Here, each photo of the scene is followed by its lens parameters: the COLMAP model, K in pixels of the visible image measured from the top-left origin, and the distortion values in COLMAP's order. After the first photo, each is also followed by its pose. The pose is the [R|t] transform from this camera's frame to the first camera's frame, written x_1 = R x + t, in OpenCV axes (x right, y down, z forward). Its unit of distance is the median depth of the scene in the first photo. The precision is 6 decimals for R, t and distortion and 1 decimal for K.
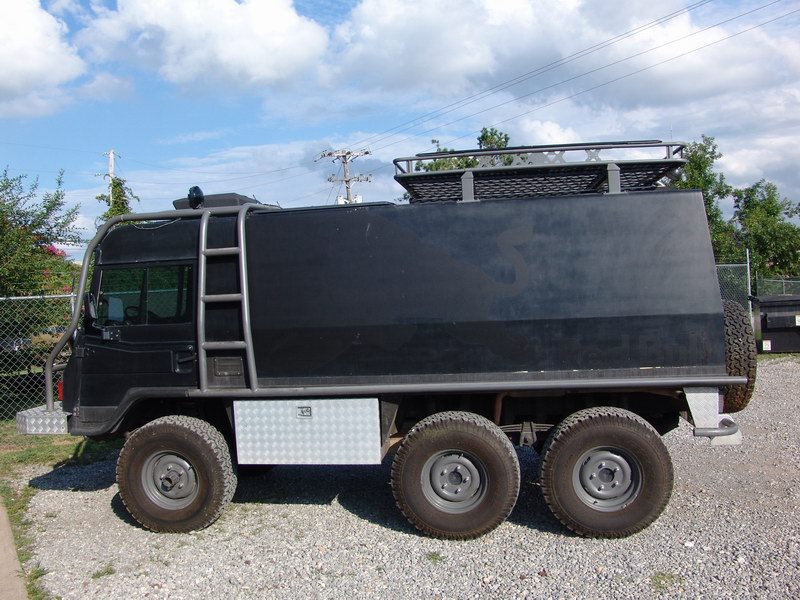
lens RADIAL K [[673.4, 0, 400.0], [0, 673.4, 300.0], [0, 0, 1]] dist [-0.158188, 0.136041]
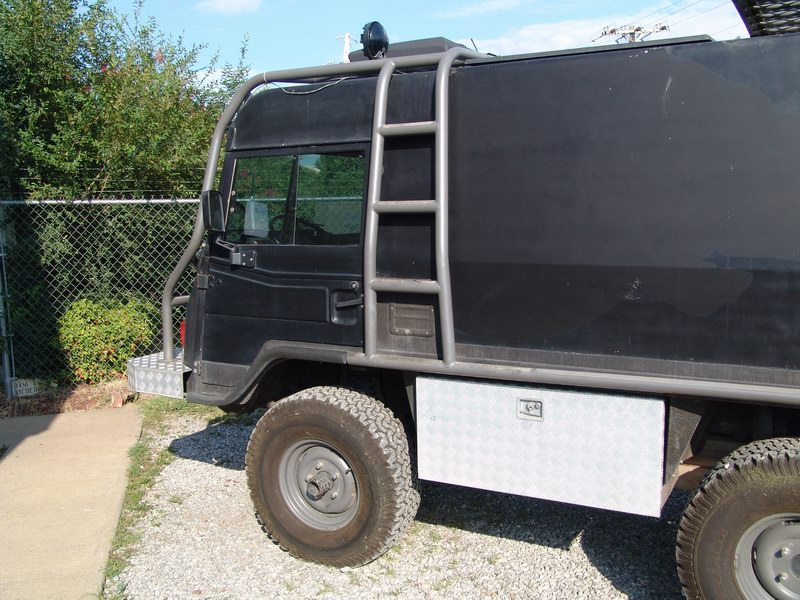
lens RADIAL K [[786.3, 0, 400.0], [0, 786.3, 300.0], [0, 0, 1]] dist [-0.096987, 0.171311]
pose [[0.935834, 0.074738, -0.344425, -0.021225], [-0.038517, 0.993091, 0.110842, 0.002377], [0.350330, -0.090463, 0.932248, 0.329210]]
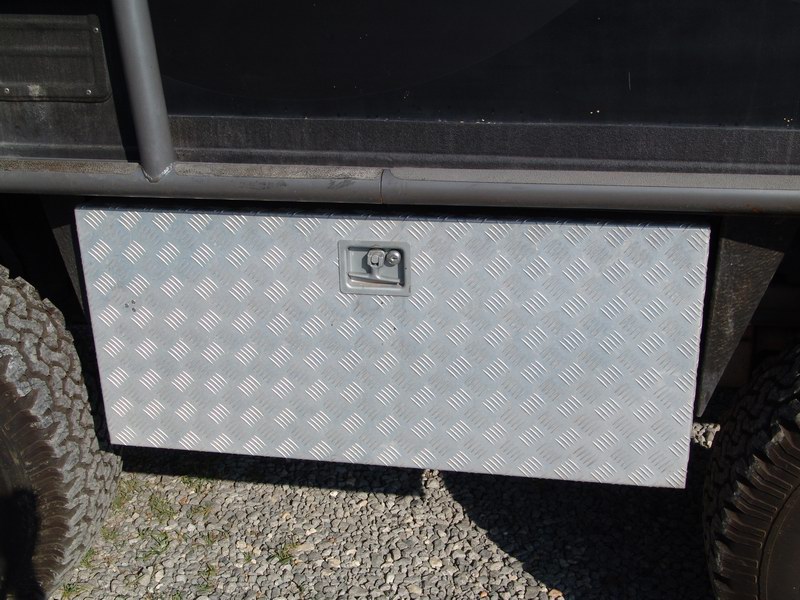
lens RADIAL K [[999.2, 0, 400.0], [0, 999.2, 300.0], [0, 0, 1]] dist [-0.042008, 0.000684]
pose [[0.998713, 0.041641, -0.028966, -0.122467], [-0.029139, 0.938394, 0.344336, 0.056834], [0.041520, -0.343048, 0.938400, 0.660433]]
